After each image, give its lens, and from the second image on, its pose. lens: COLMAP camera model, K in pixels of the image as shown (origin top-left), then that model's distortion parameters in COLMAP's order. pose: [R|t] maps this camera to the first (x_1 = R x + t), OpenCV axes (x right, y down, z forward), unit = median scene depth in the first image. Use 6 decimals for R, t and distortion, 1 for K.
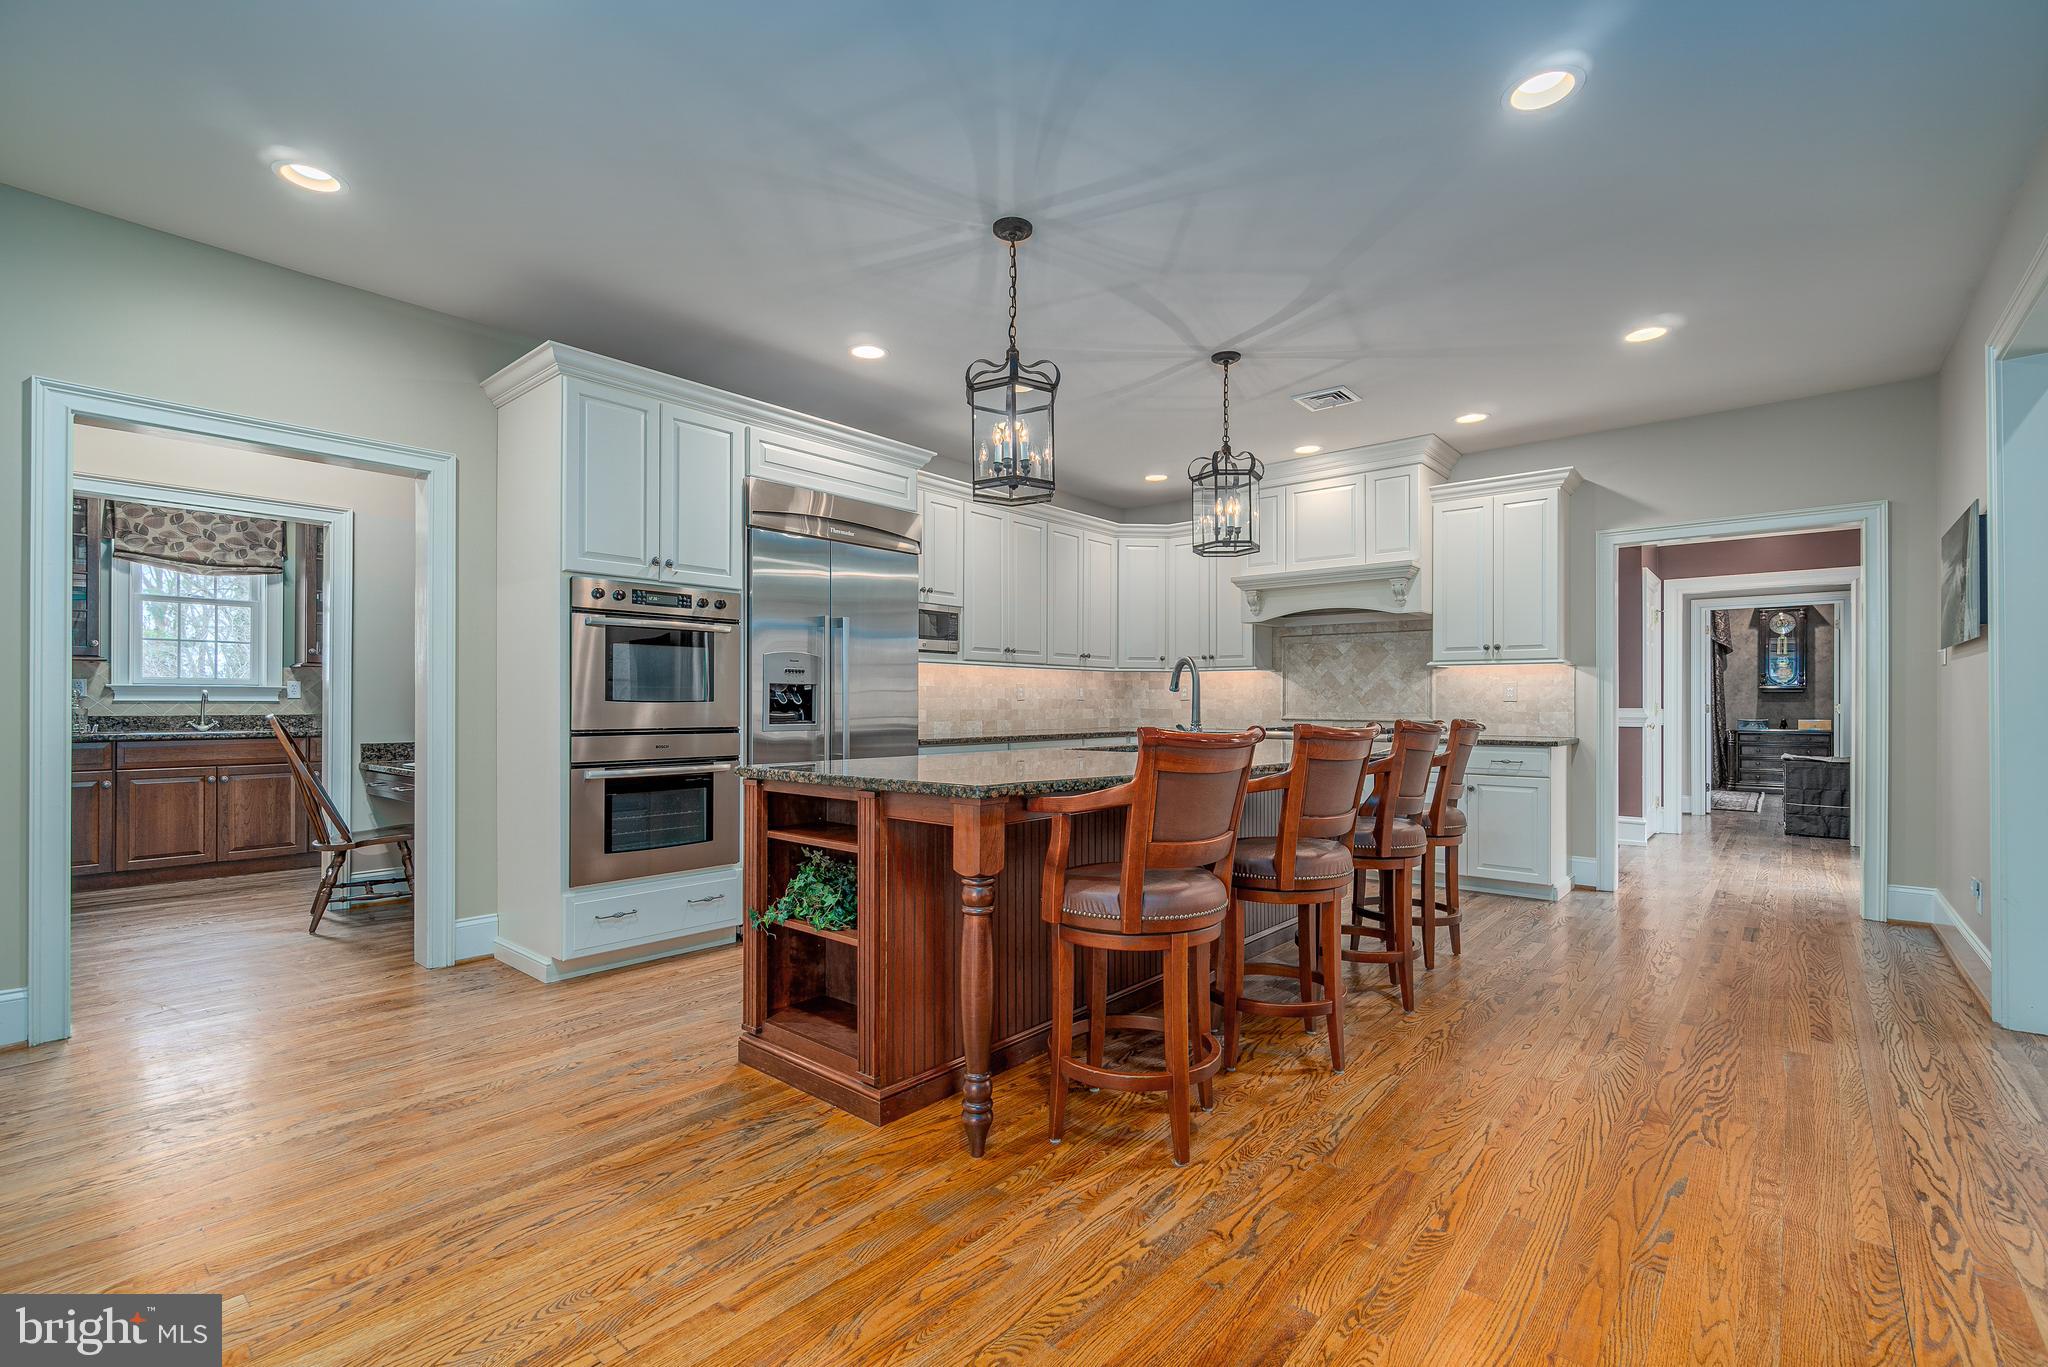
lens RADIAL K [[900.3, 0, 1015.4], [0, 900.3, 698.0], [0, 0, 1]] dist [-0.004974, 0.001814]
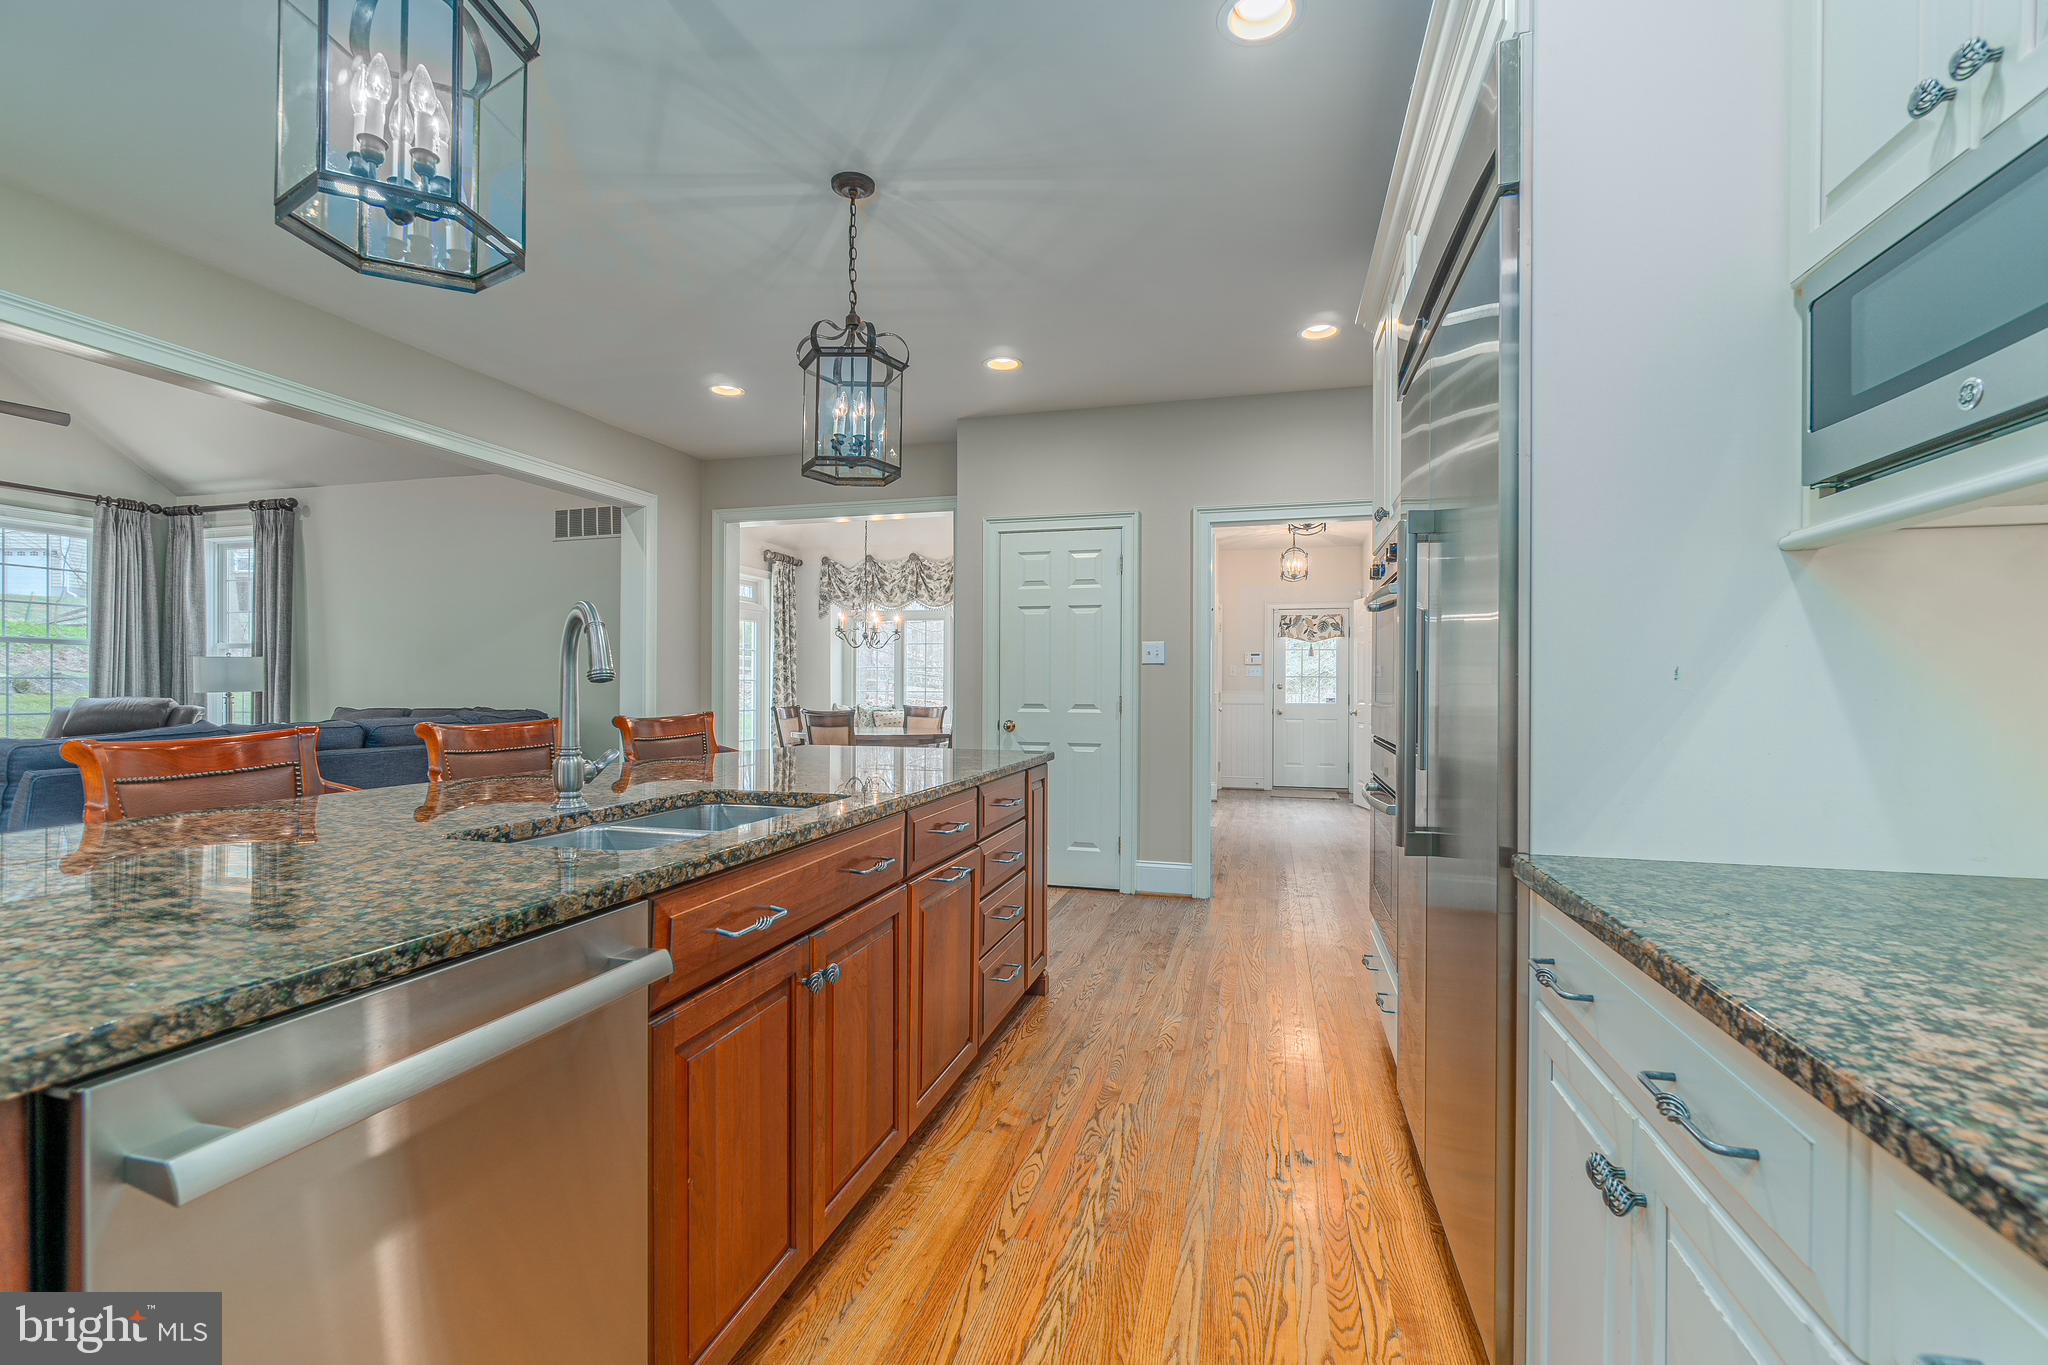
lens RADIAL K [[900.3, 0, 1003.0], [0, 900.3, 686.0], [0, 0, 1]] dist [-0.004974, 0.001814]
pose [[-0.908751, -0.005716, -0.417299, 0.171072], [-0.003912, 0.999979, -0.005178, -0.004213], [0.417320, -0.003073, -0.908754, 1.362473]]
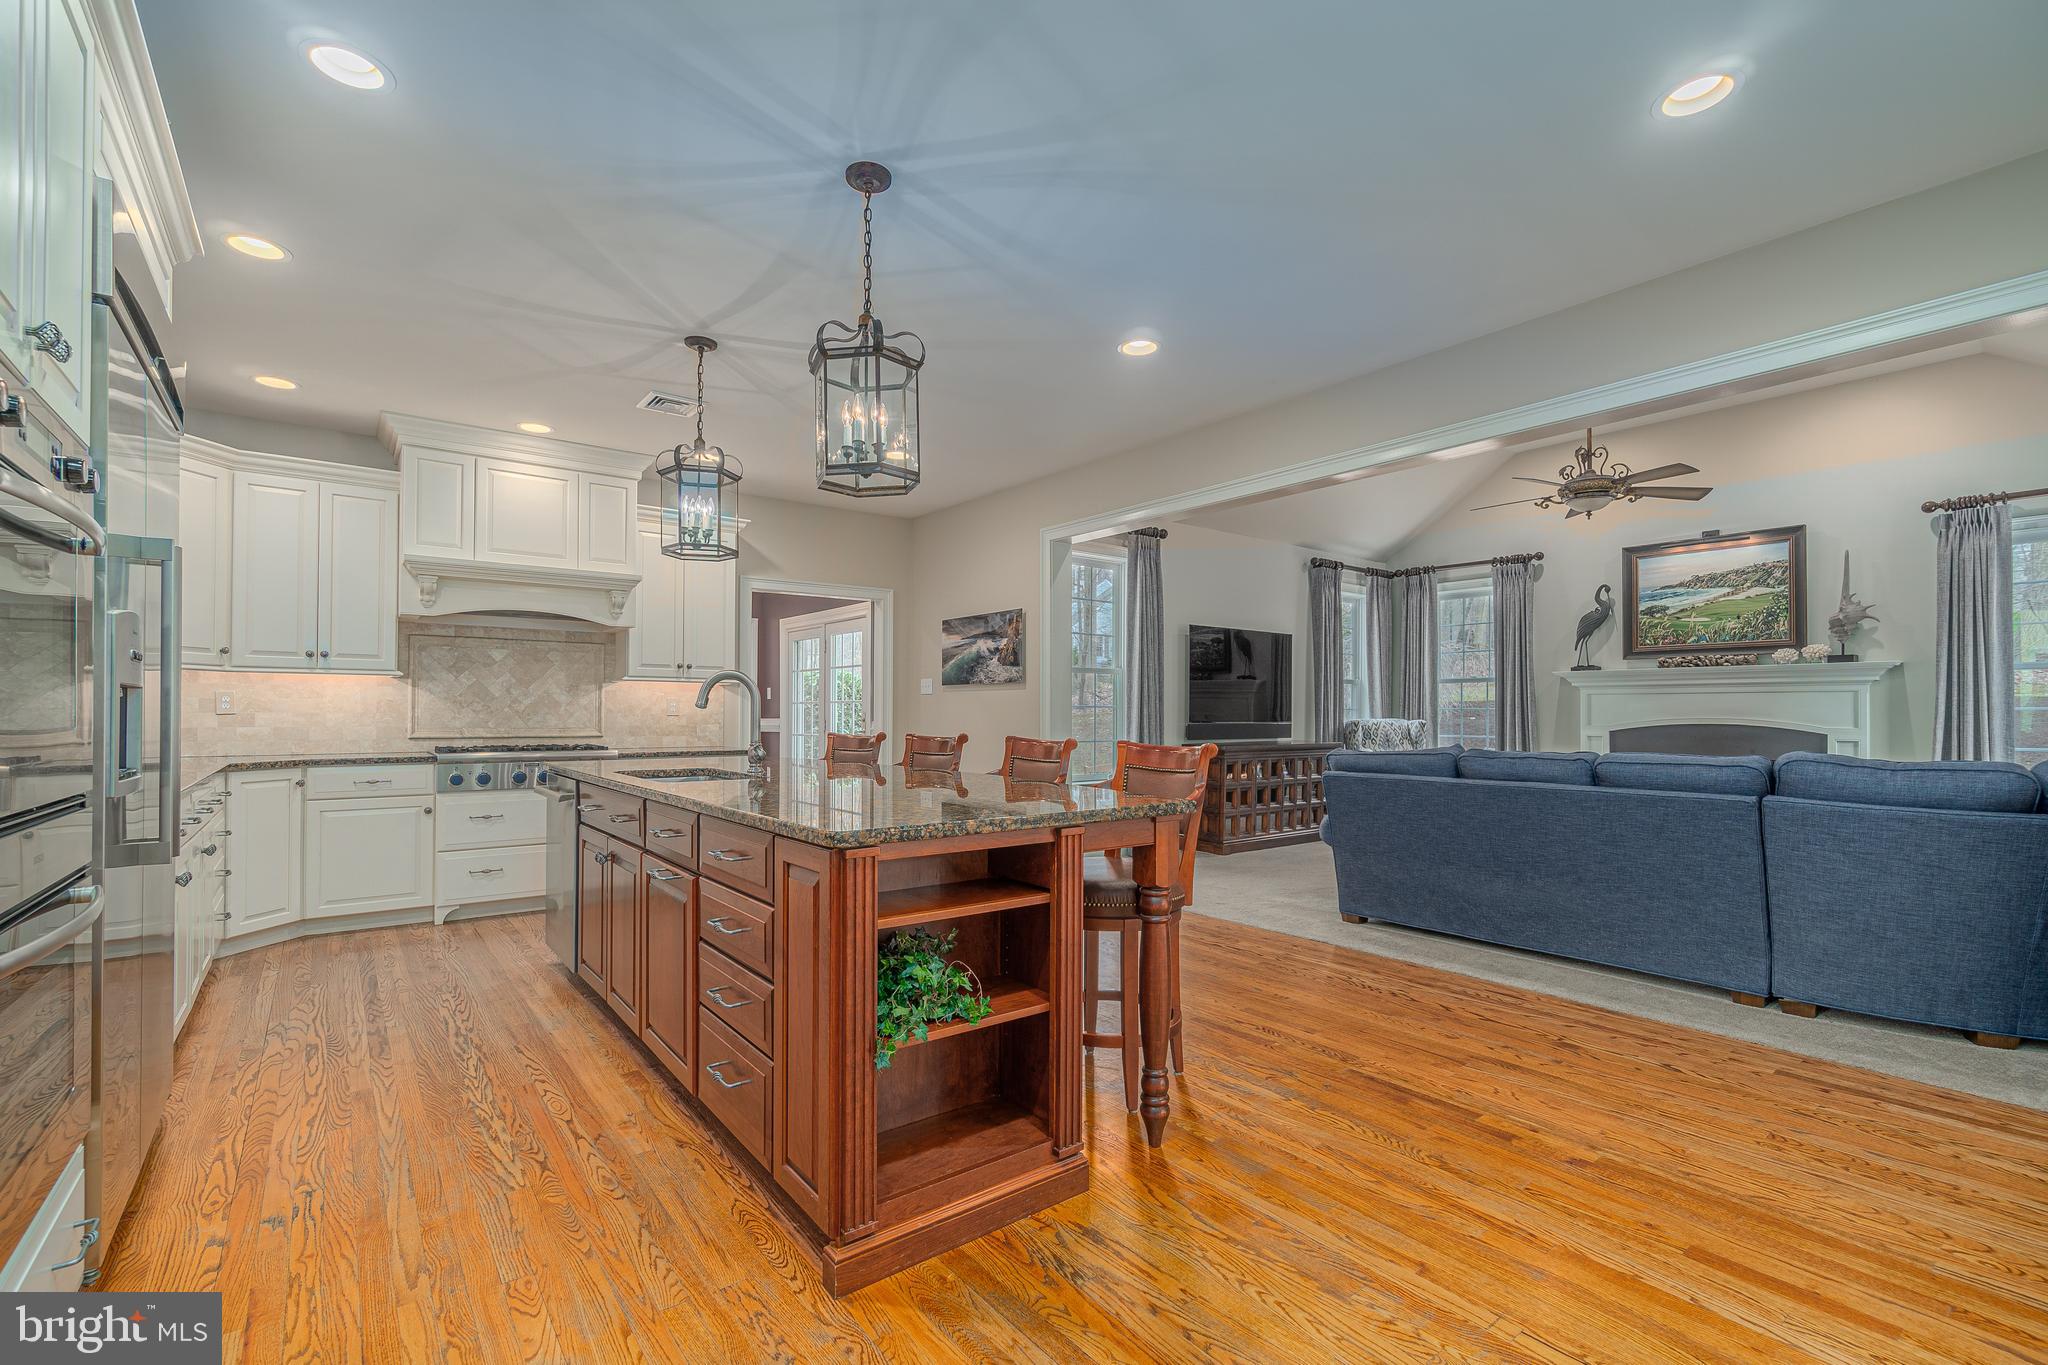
lens RADIAL K [[900.3, 0, 1024.3], [0, 900.3, 705.3], [0, 0, 1]] dist [-0.004974, 0.001814]
pose [[0.199761, 0.007760, 0.979814, -0.587035], [-0.006577, 0.999957, -0.006579, -0.006205], [-0.979823, -0.005130, 0.199803, 0.486044]]
